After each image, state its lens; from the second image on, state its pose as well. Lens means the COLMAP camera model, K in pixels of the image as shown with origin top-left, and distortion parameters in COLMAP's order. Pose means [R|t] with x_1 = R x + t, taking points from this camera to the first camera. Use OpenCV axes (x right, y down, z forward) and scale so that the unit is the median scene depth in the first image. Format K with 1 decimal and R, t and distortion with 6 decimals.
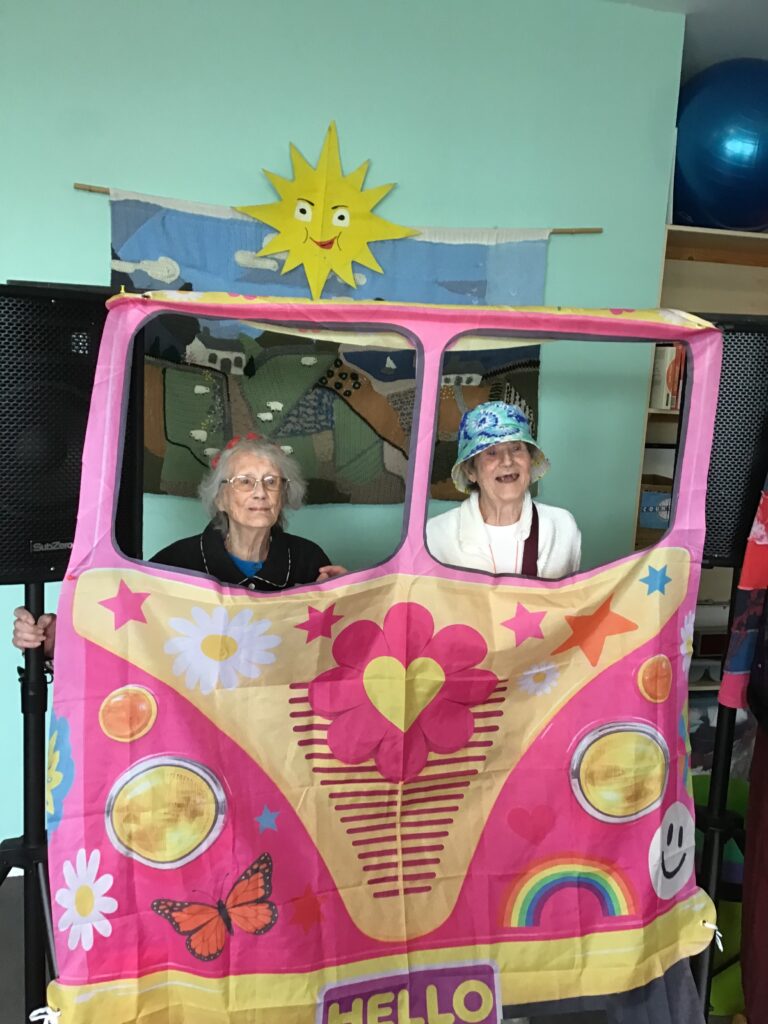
lens RADIAL K [[904.5, 0, 383.0], [0, 904.5, 516.1], [0, 0, 1]] dist [0.051545, -0.098910]
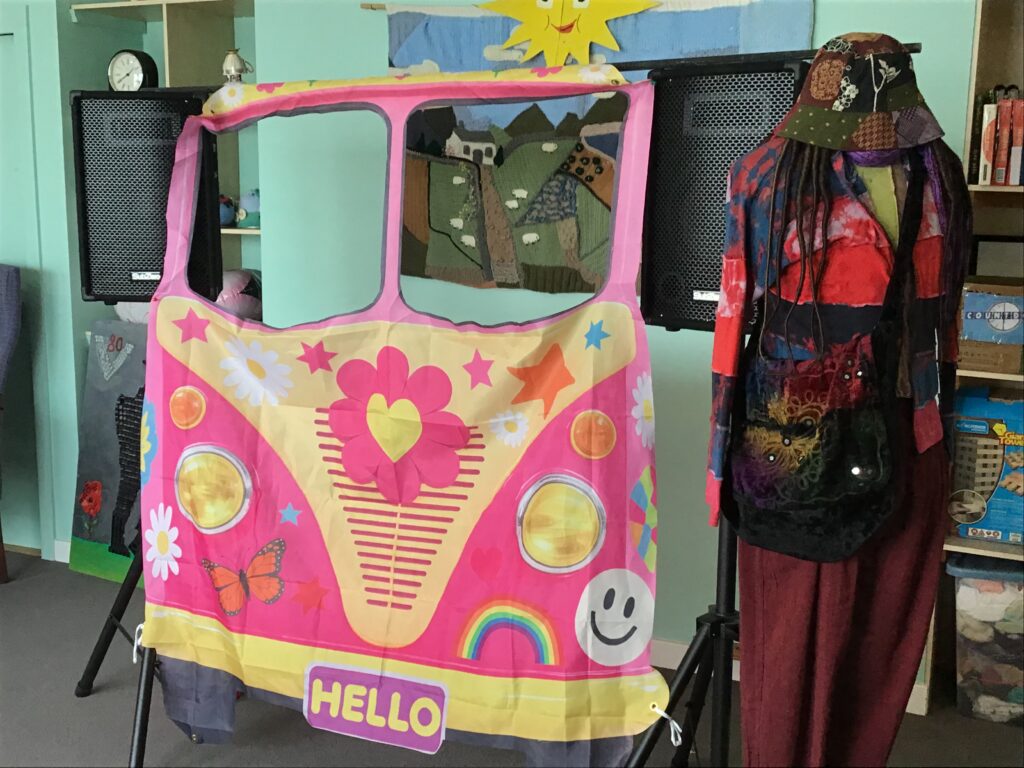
lens RADIAL K [[1244.4, 0, 513.7], [0, 1244.4, 387.6], [0, 0, 1]] dist [0.022861, 0.000000]
pose [[0.777772, 0.057284, -0.625931, 1.079447], [-0.070472, 0.997507, 0.003723, 0.128212], [0.624583, 0.041215, 0.779870, -0.116580]]
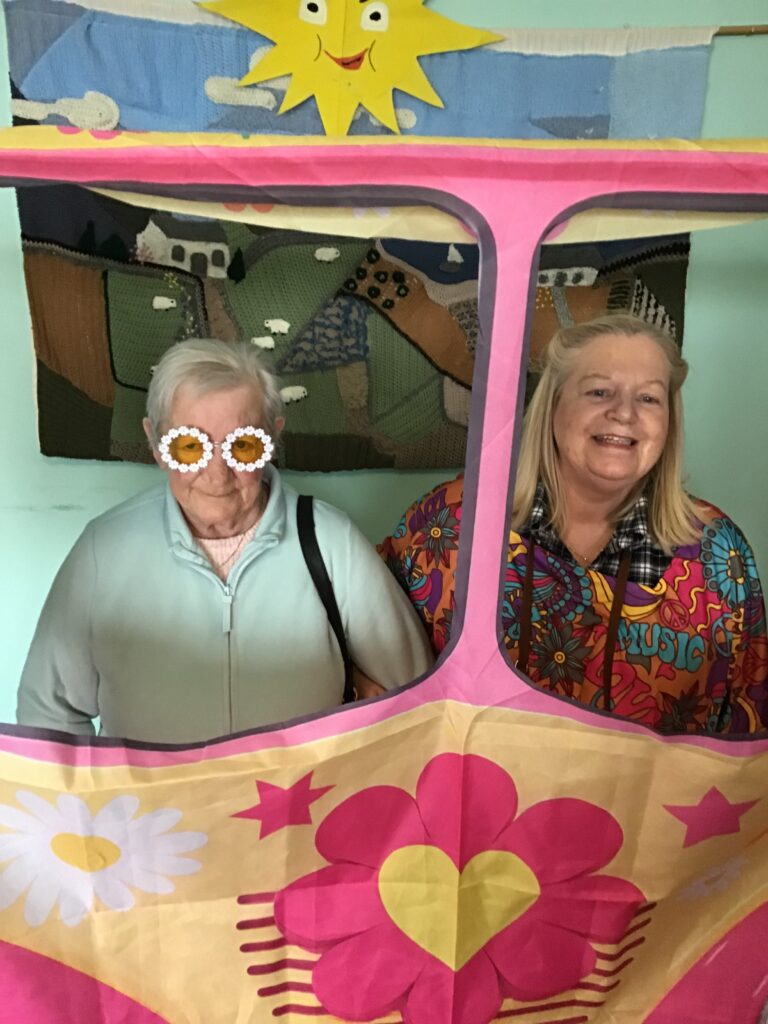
lens RADIAL K [[904.5, 0, 377.7], [0, 904.5, 509.2], [0, 0, 1]] dist [0.051545, -0.098910]
pose [[0.994966, 0.005473, -0.100060, 0.028004], [0.006112, 0.993334, 0.115110, -0.092295], [0.100023, -0.115142, 0.988300, 0.488152]]
